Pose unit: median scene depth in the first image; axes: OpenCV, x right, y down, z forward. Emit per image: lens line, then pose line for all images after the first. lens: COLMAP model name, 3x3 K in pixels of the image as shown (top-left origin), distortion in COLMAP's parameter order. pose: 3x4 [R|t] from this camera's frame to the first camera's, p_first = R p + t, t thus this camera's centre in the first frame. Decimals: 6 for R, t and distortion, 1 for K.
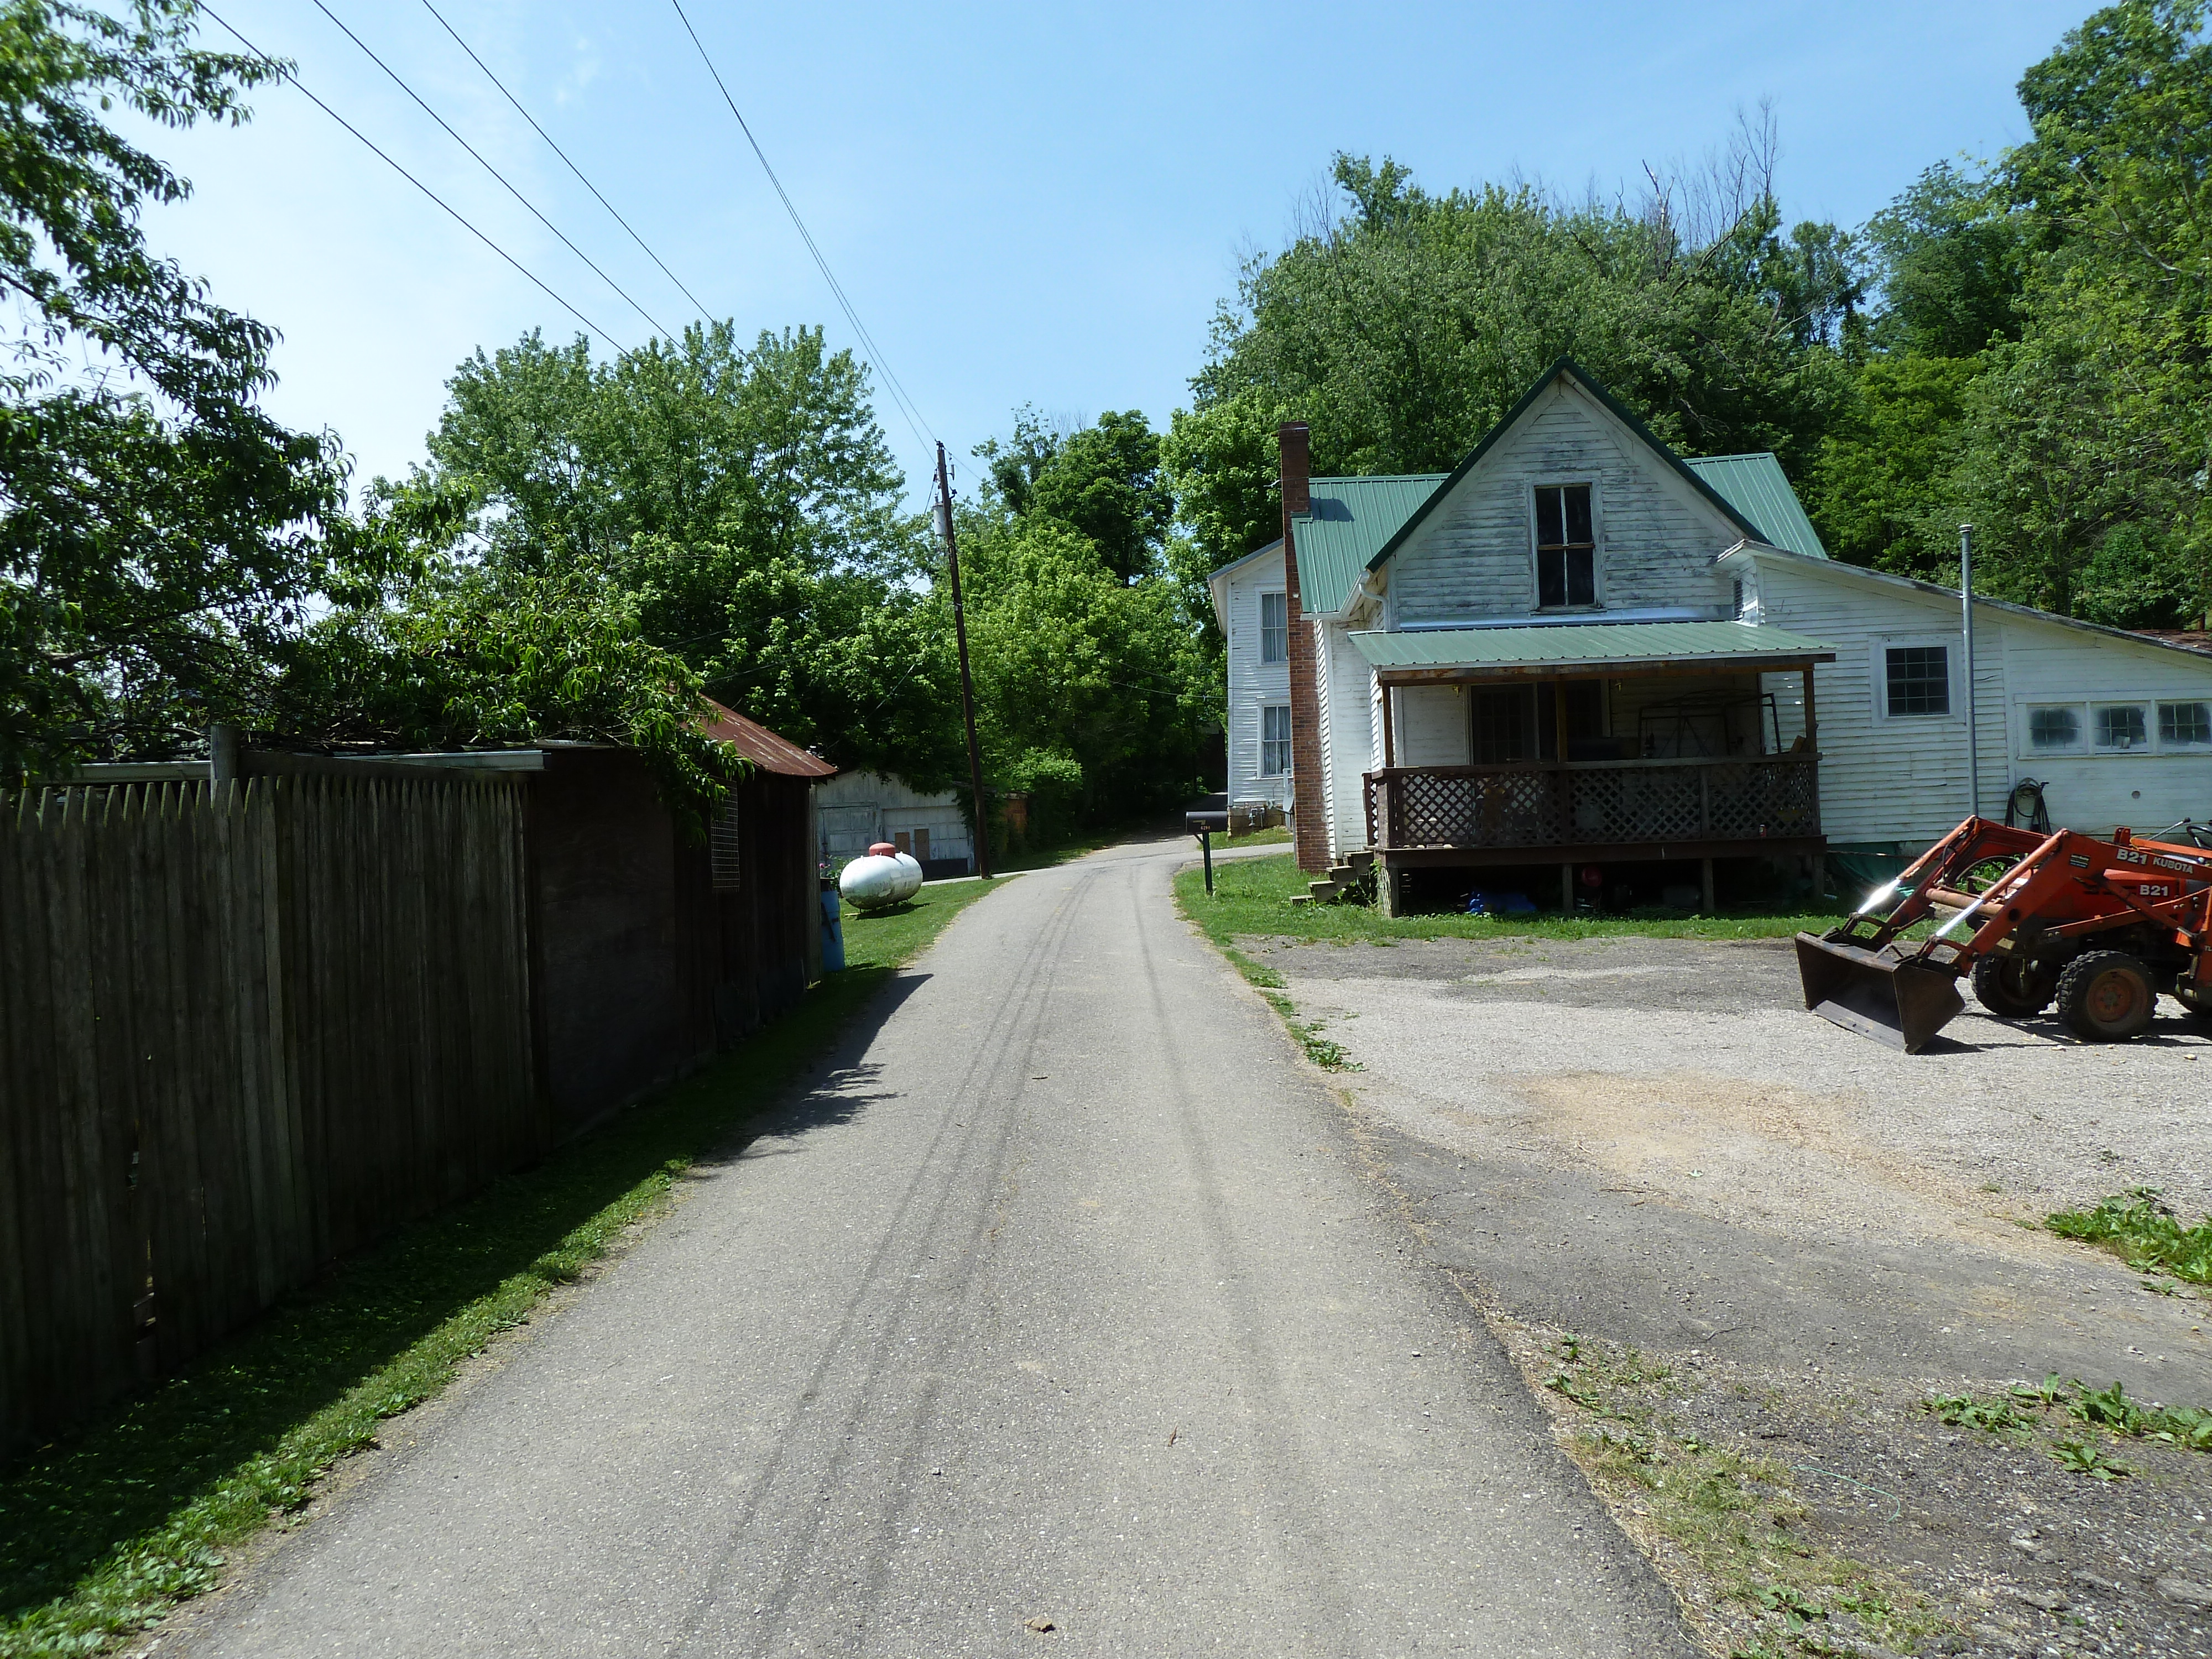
lens RADIAL K [[1643.7, 0, 1111.1], [0, 1643.7, 833.9], [0, 0, 1]] dist [-0.032418, 0.001892]
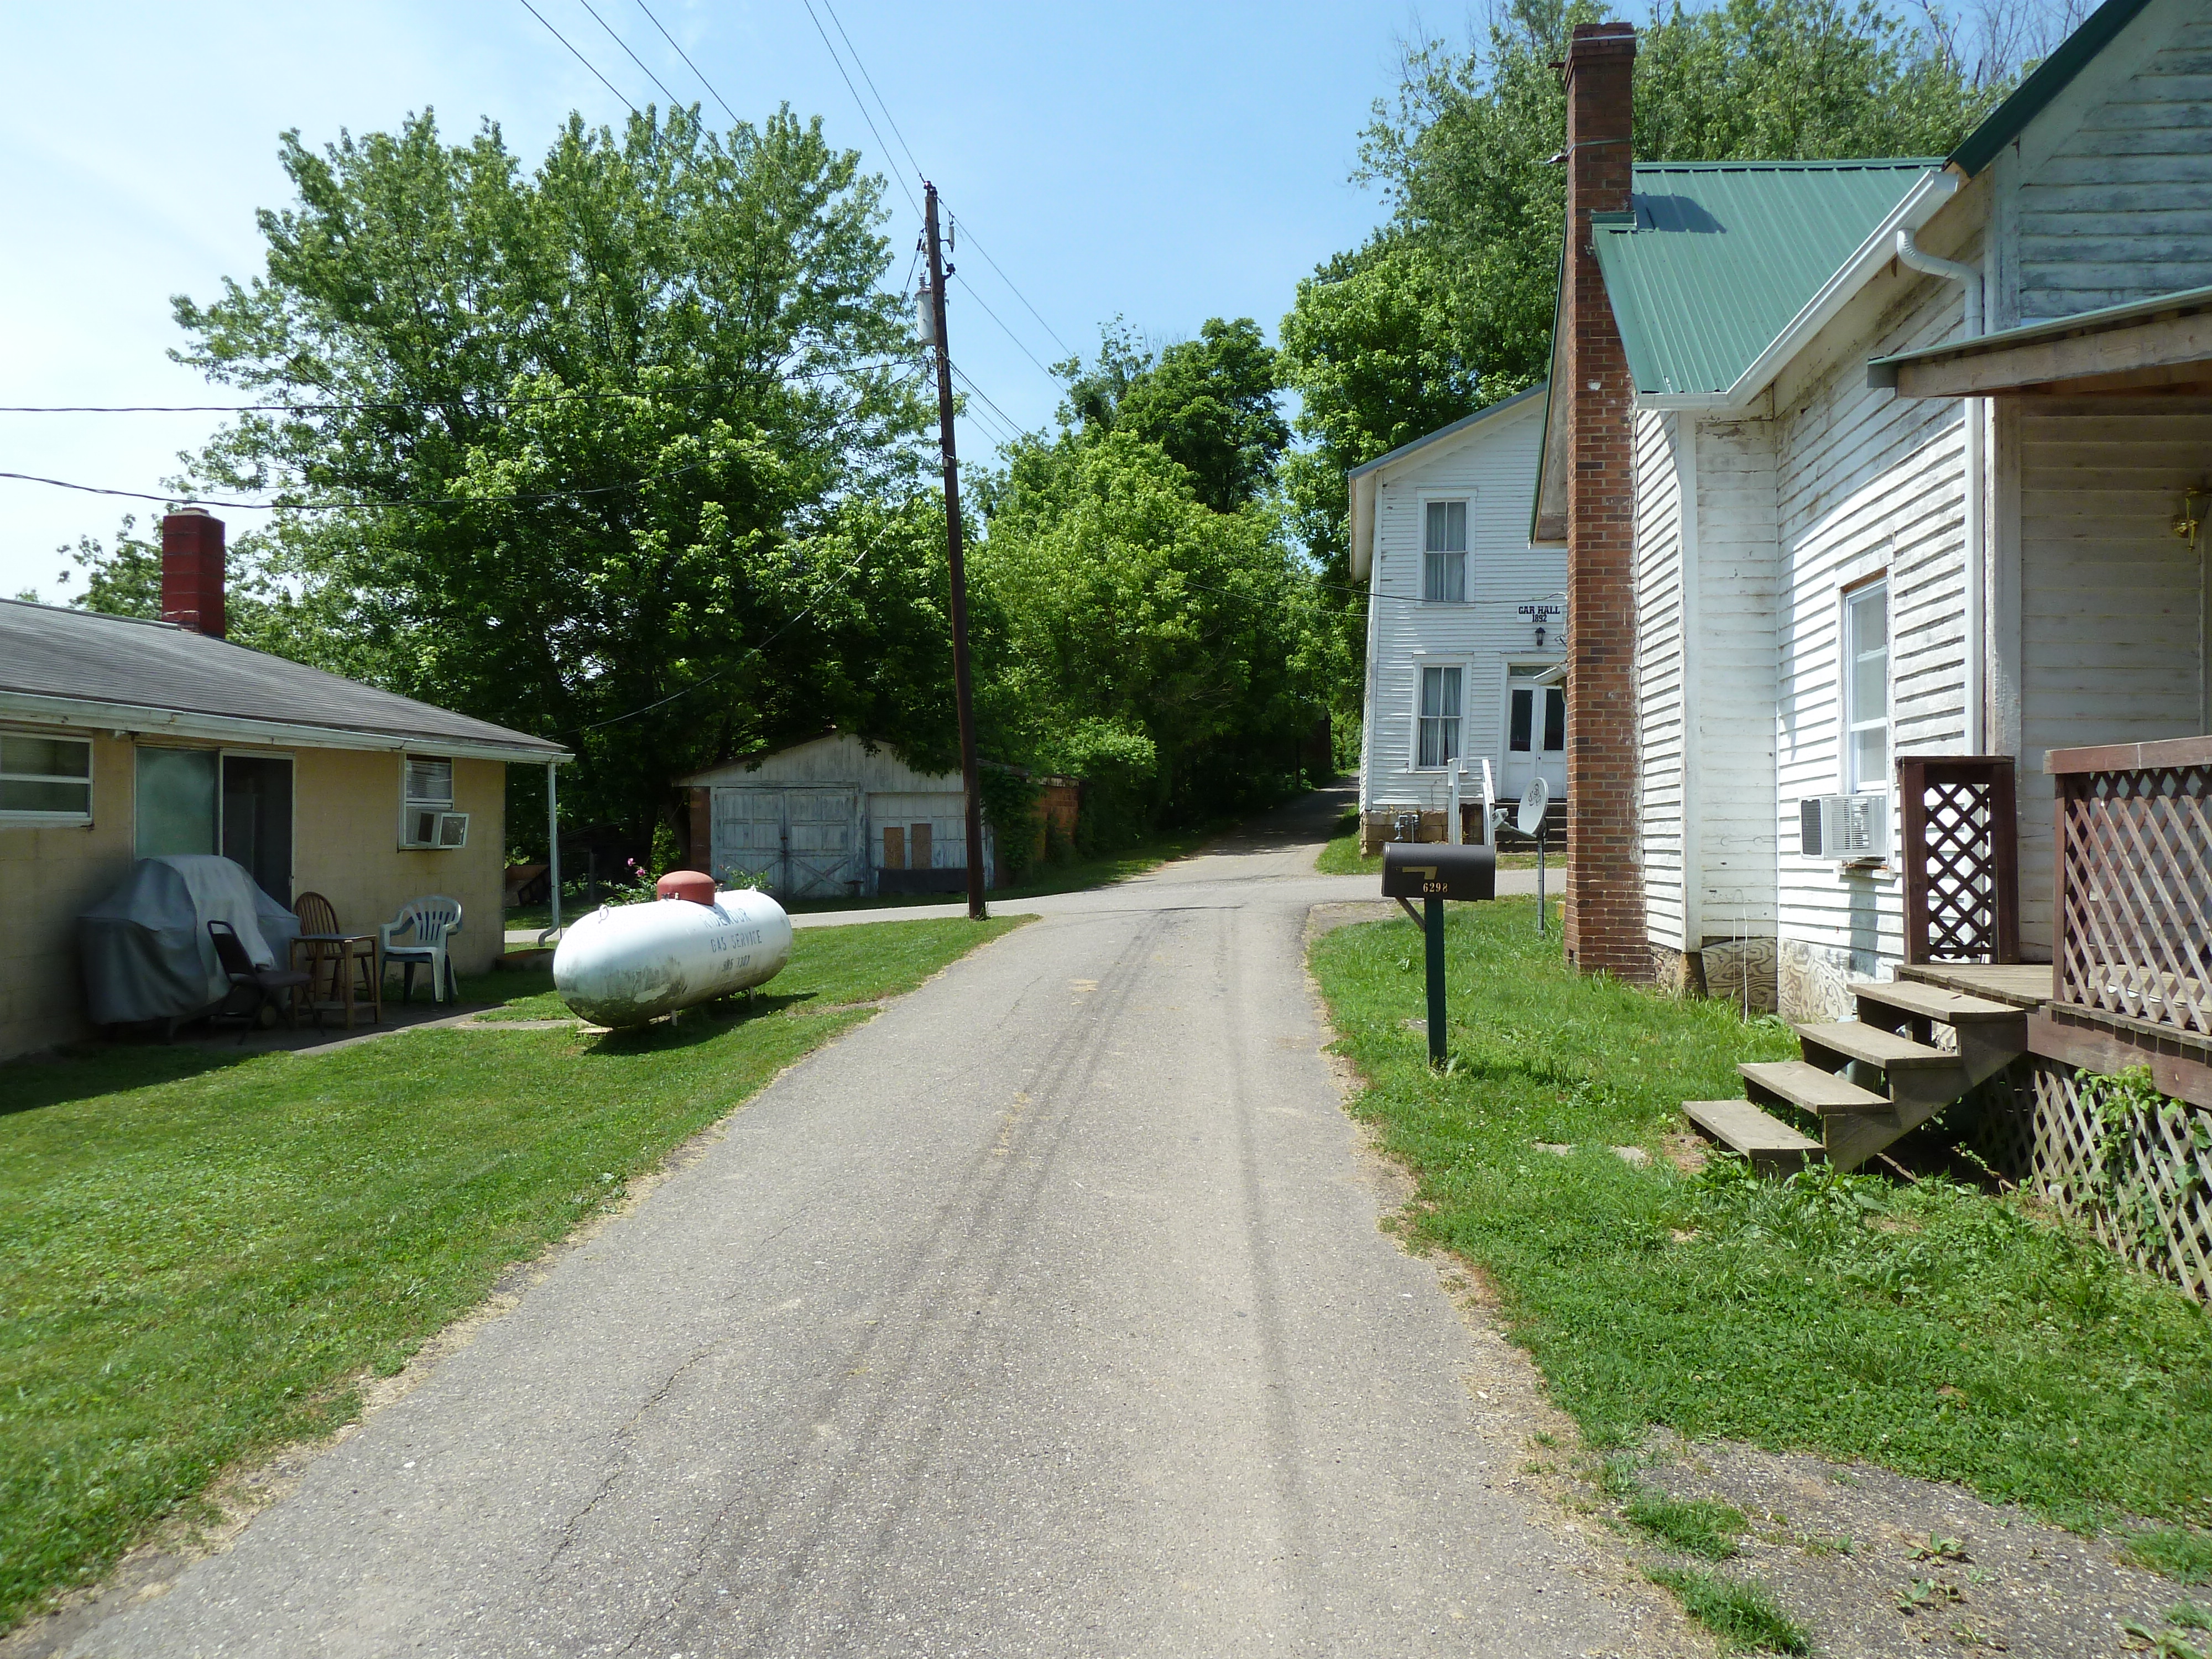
lens RADIAL K [[1643.7, 0, 1110.5], [0, 1643.7, 834.6], [0, 0, 1]] dist [-0.032418, 0.001892]
pose [[0.997698, 0.043851, -0.051735, 0.001411], [-0.043450, 0.999016, 0.008844, -0.006694], [0.052072, -0.006575, 0.998622, 0.266975]]
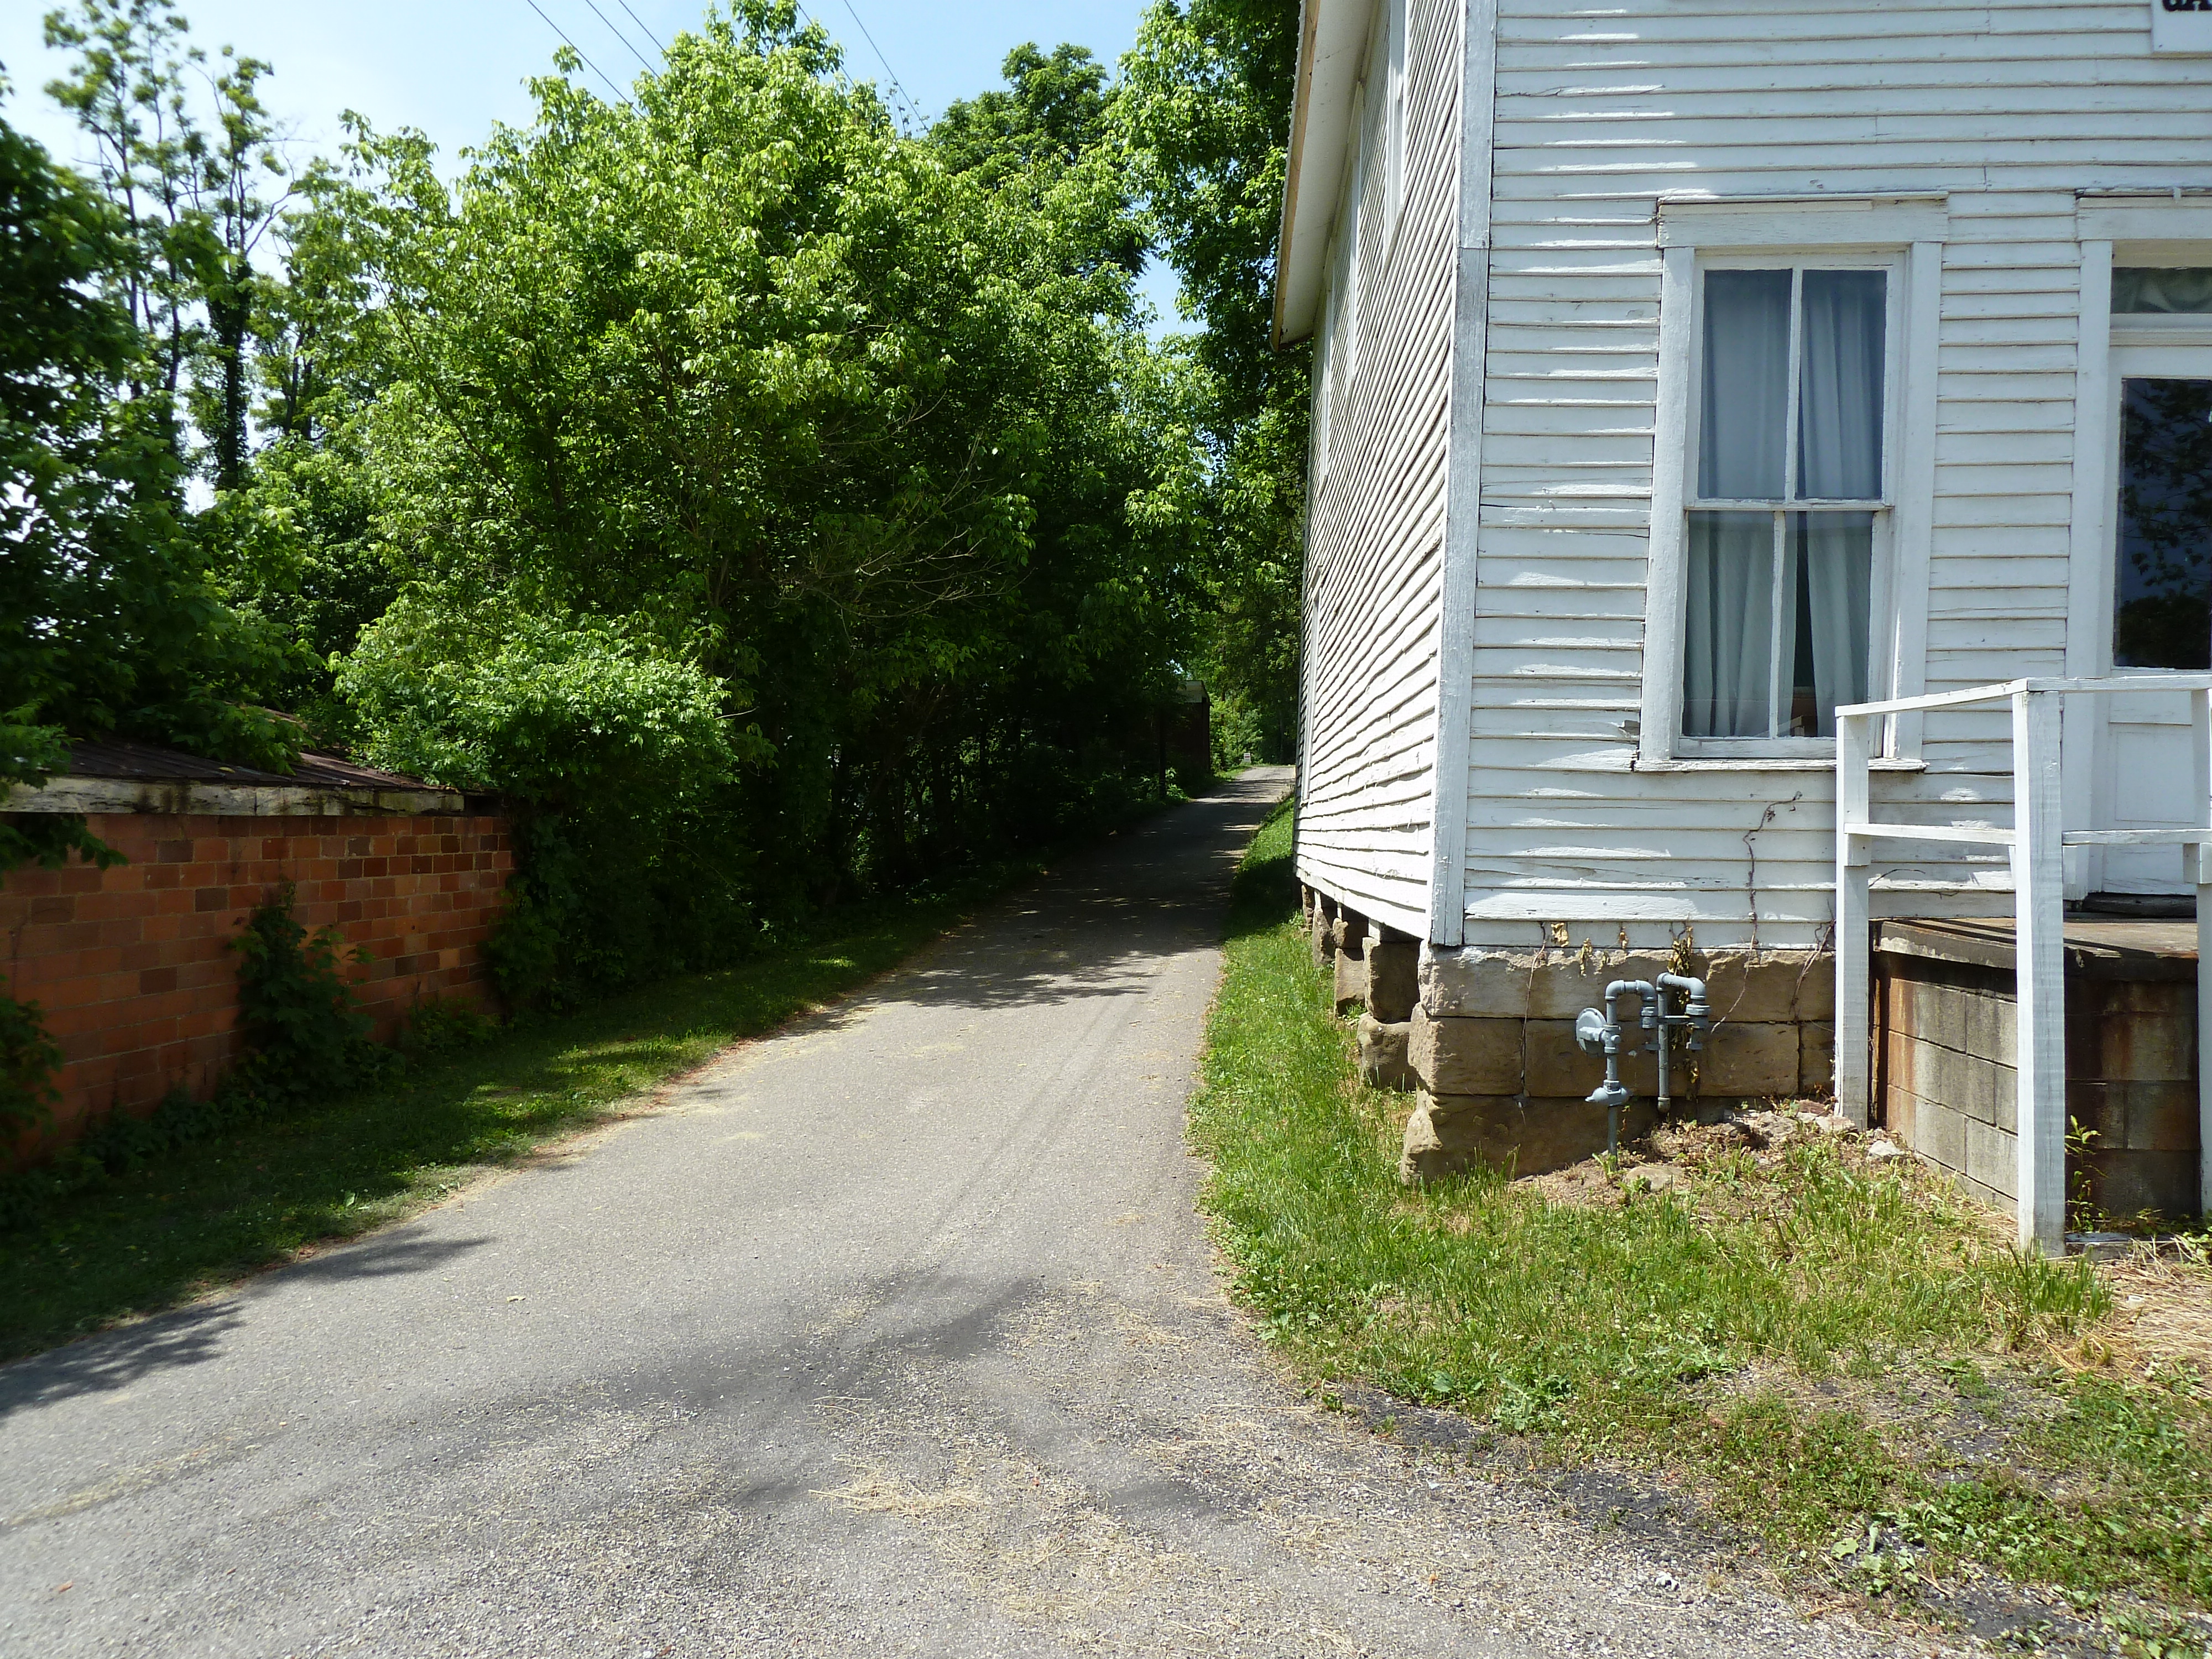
lens RADIAL K [[1643.7, 0, 1110.6], [0, 1643.7, 829.1], [0, 0, 1]] dist [-0.032418, 0.001892]
pose [[0.998655, 0.043828, 0.027710, 0.033522], [-0.043841, 0.999039, -0.000124, -0.021998], [-0.027689, -0.001091, 0.999616, 0.742802]]
